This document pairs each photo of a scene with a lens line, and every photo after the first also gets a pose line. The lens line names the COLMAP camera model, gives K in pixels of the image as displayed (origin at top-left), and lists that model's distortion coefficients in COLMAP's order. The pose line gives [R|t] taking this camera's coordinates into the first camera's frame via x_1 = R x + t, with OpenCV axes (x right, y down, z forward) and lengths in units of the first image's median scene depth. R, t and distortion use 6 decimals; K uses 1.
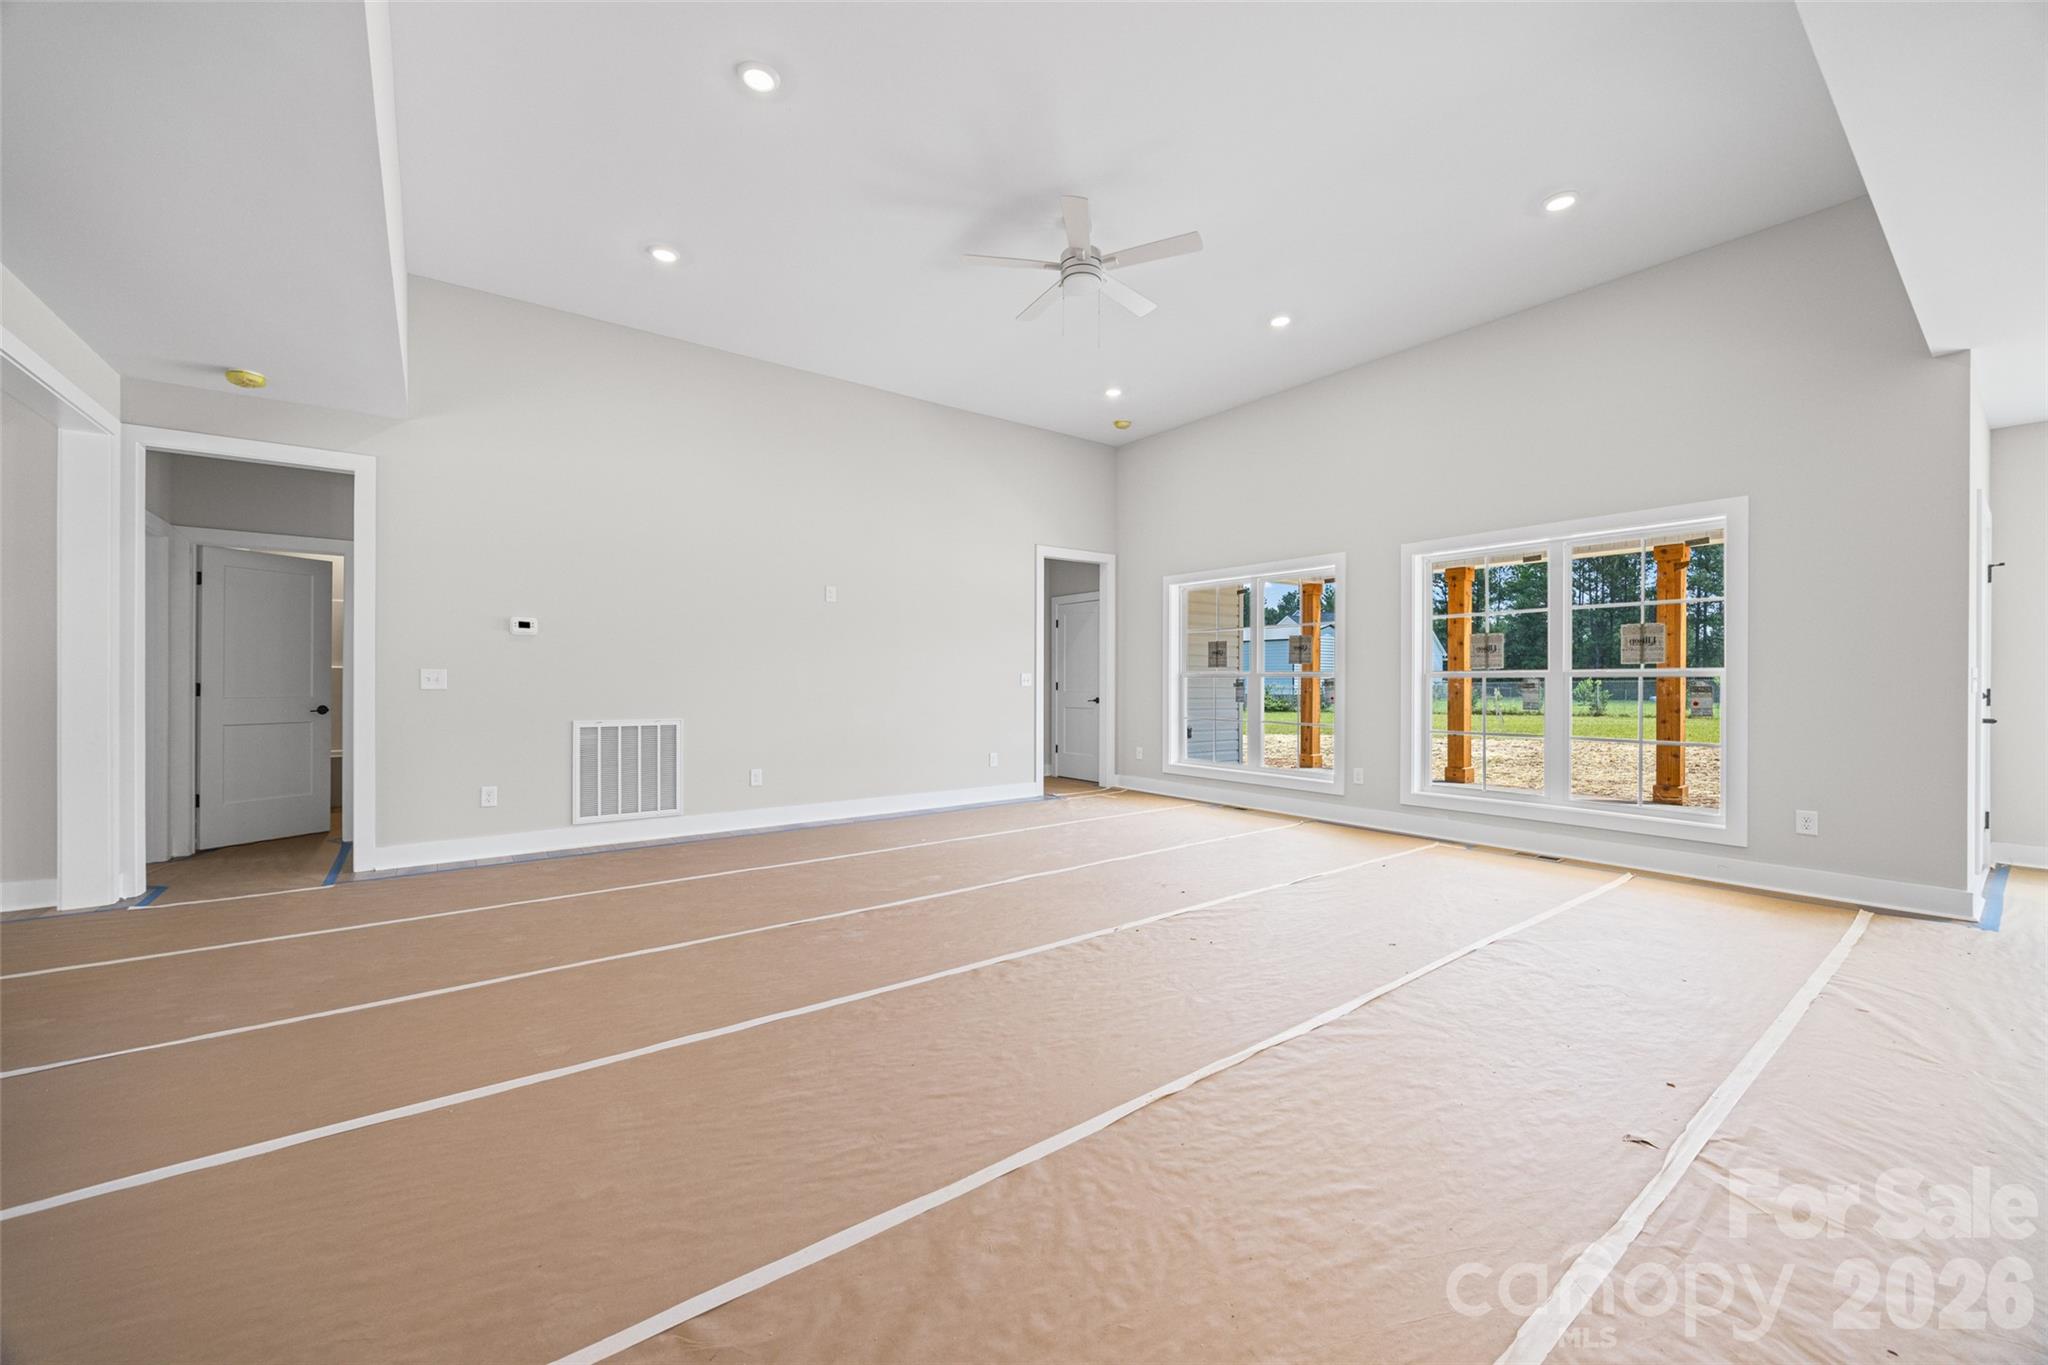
lens RADIAL K [[779.6, 0, 1029.2], [0, 779.6, 682.6], [0, 0, 1]] dist [-0.006664, 0.000355]
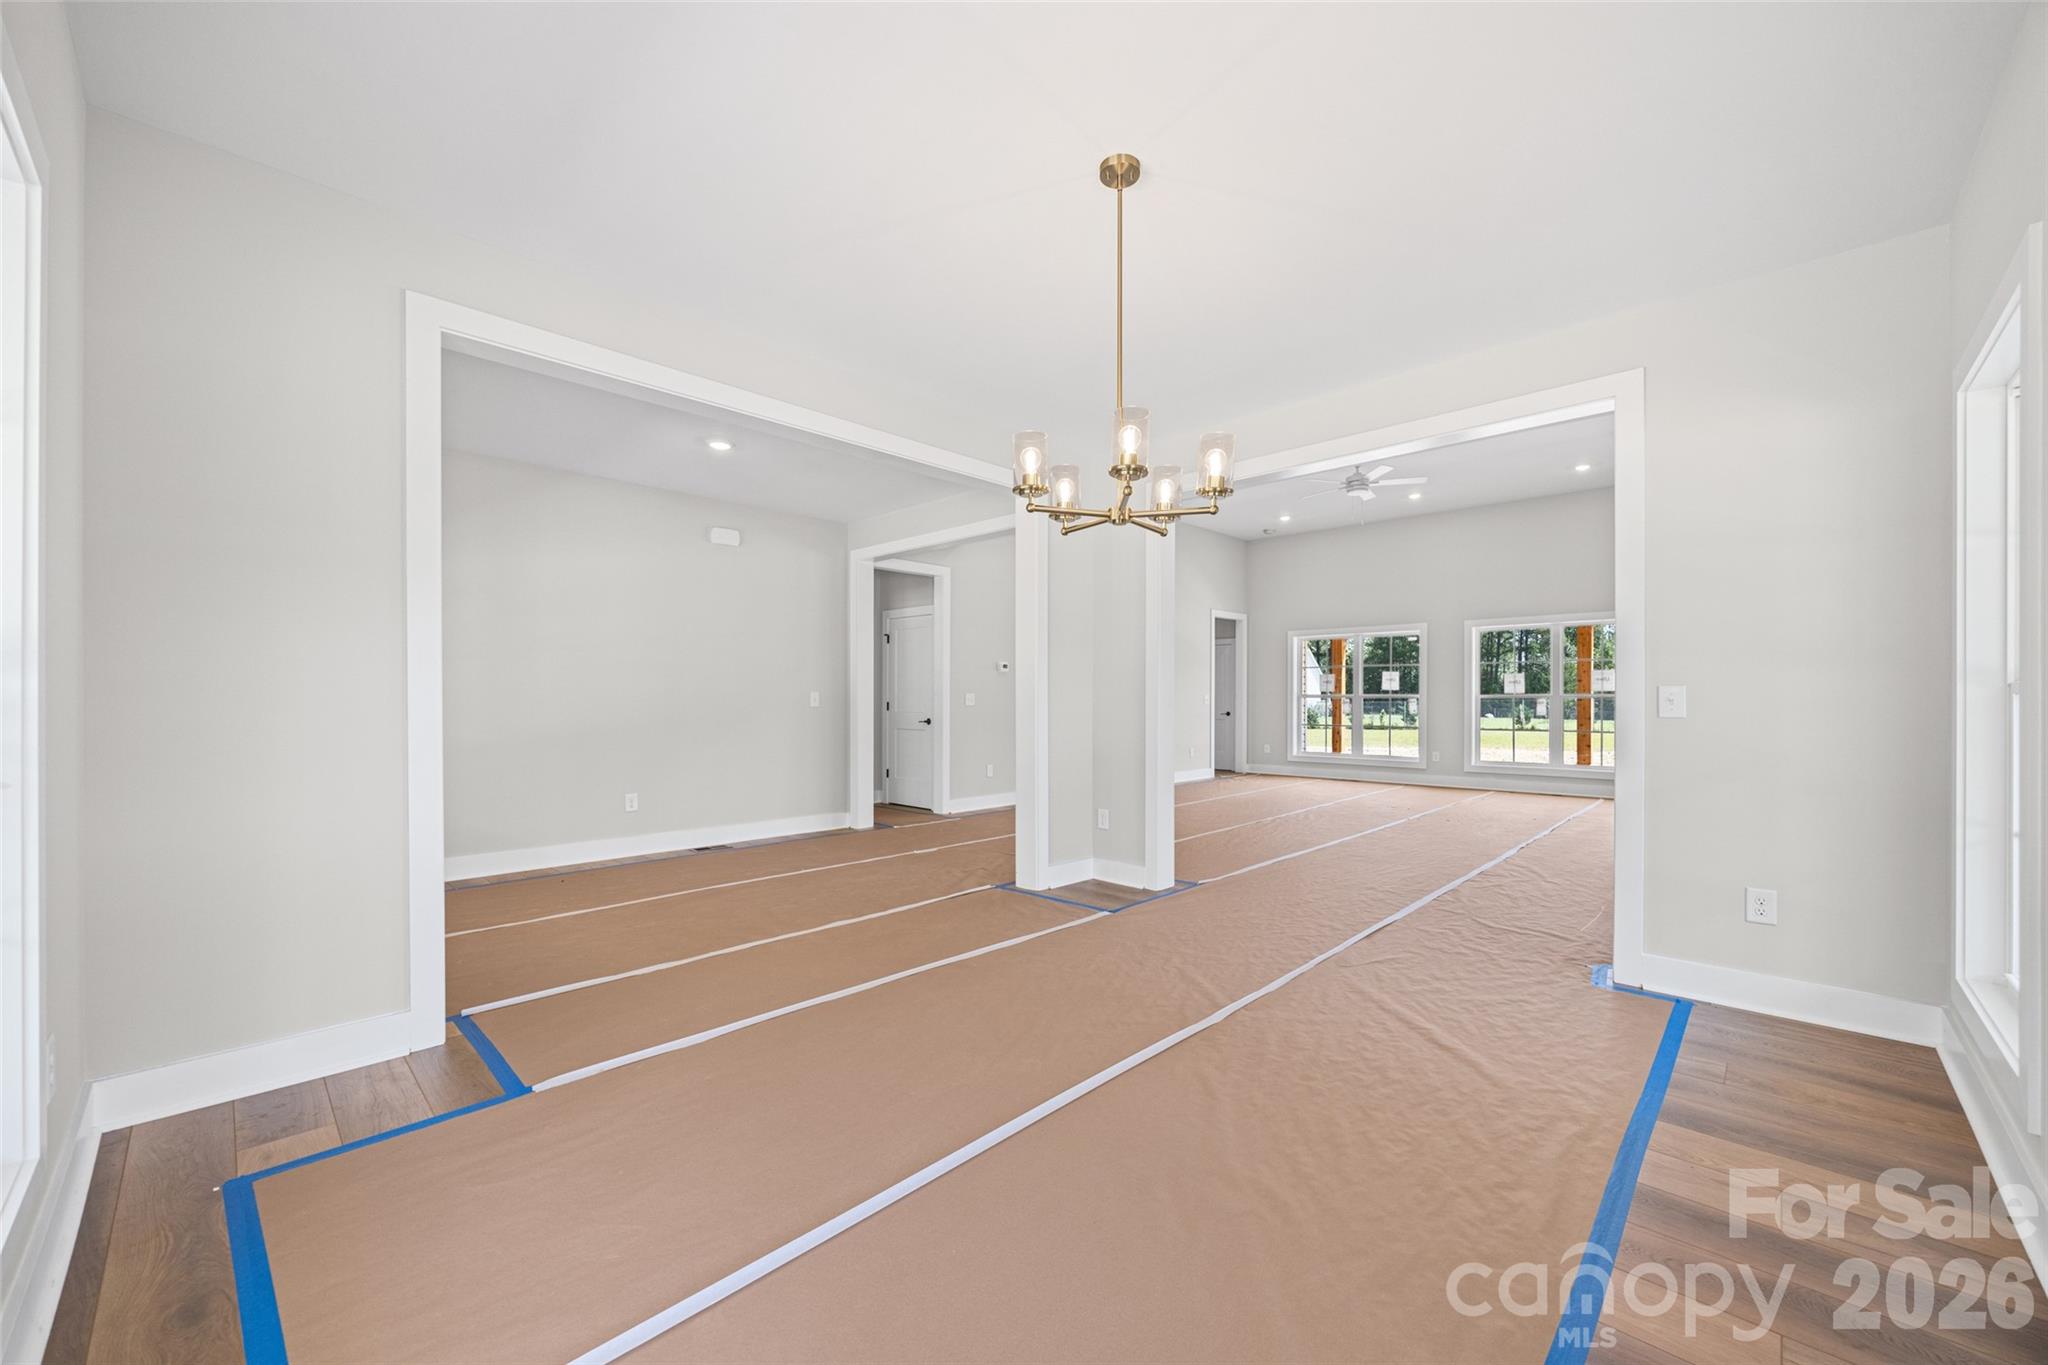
lens RADIAL K [[779.6, 0, 1034.5], [0, 779.6, 692.3], [0, 0, 1]] dist [-0.006664, 0.000355]
pose [[0.985245, 0.001552, 0.171143, -0.575329], [0.000656, 0.999917, -0.012845, 0.001864], [-0.171149, 0.012768, 0.985162, -0.404908]]
